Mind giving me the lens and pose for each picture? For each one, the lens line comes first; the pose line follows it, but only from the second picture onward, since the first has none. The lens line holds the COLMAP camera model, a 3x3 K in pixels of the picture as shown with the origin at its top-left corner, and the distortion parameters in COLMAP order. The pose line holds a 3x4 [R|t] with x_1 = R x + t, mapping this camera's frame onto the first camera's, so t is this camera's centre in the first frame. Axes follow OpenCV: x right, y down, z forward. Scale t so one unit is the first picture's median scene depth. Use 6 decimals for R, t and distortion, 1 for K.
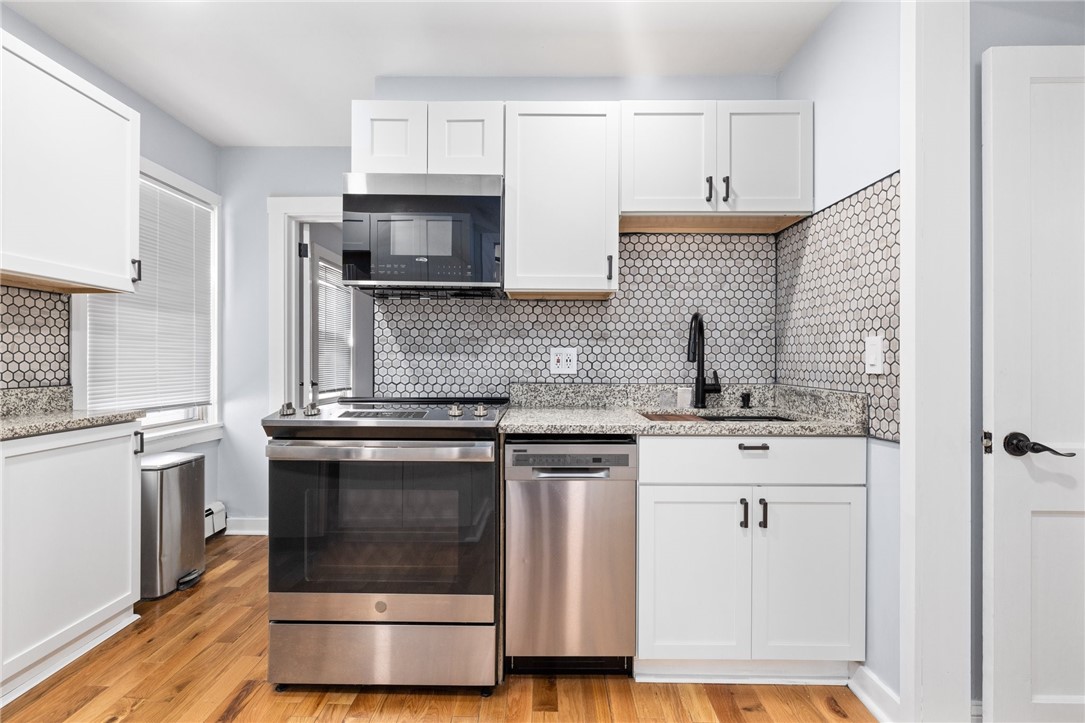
lens RADIAL K [[520.7, 0, 535.3], [0, 520.7, 358.5], [0, 0, 1]] dist [-0.006158, 0.000299]
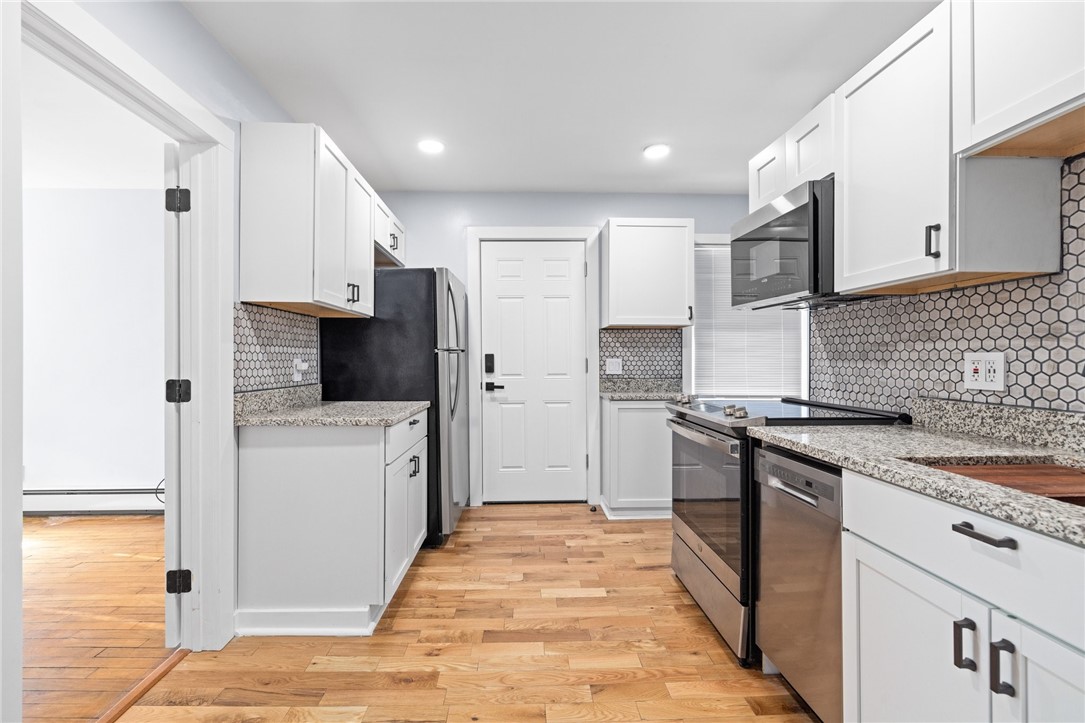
lens RADIAL K [[459.6, 0, 530.6], [0, 459.6, 359.5], [0, 0, 1]] dist [0.000286, 0.000416]
pose [[0.044524, -0.002377, -0.999005, 0.645735], [0.003099, 0.999993, -0.002242, -0.011799], [0.999003, -0.002996, 0.044531, 0.362851]]
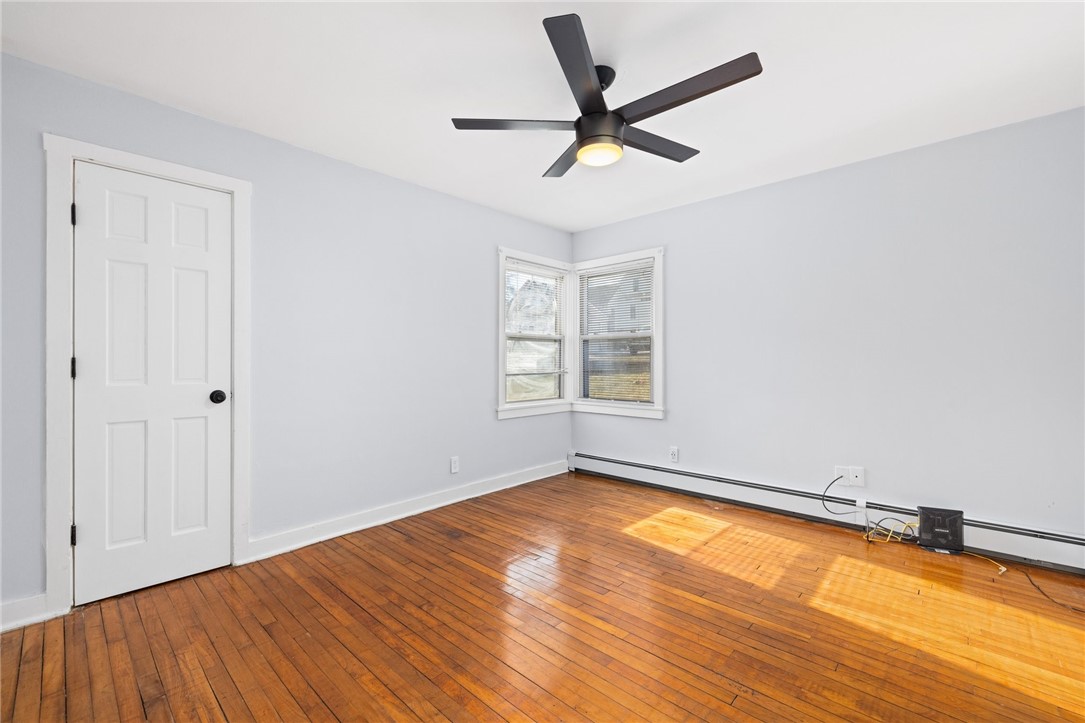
lens RADIAL K [[459.6, 0, 530.6], [0, 459.6, 359.5], [0, 0, 1]] dist [0.000286, 0.000416]
pose [[-0.682986, -0.007598, -0.730392, 0.712099], [0.000454, 0.999941, -0.010827, 0.004629], [0.730431, -0.007726, -0.682943, -0.416557]]
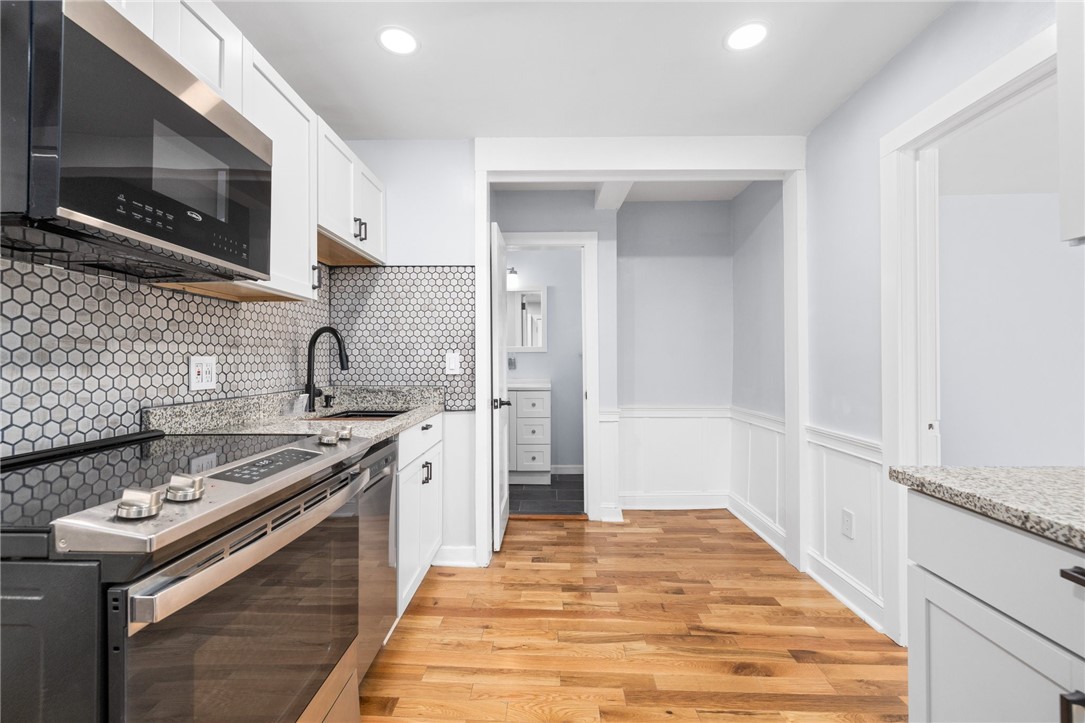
lens RADIAL K [[457.2, 0, 536.9], [0, 457.2, 359.4], [0, 0, 1]] dist [0.001163, 0.000145]
pose [[0.011517, -0.001864, 0.999932, -0.630478], [0.000892, 0.999998, 0.001854, -0.016915], [-0.999933, 0.000870, 0.011519, 0.488771]]
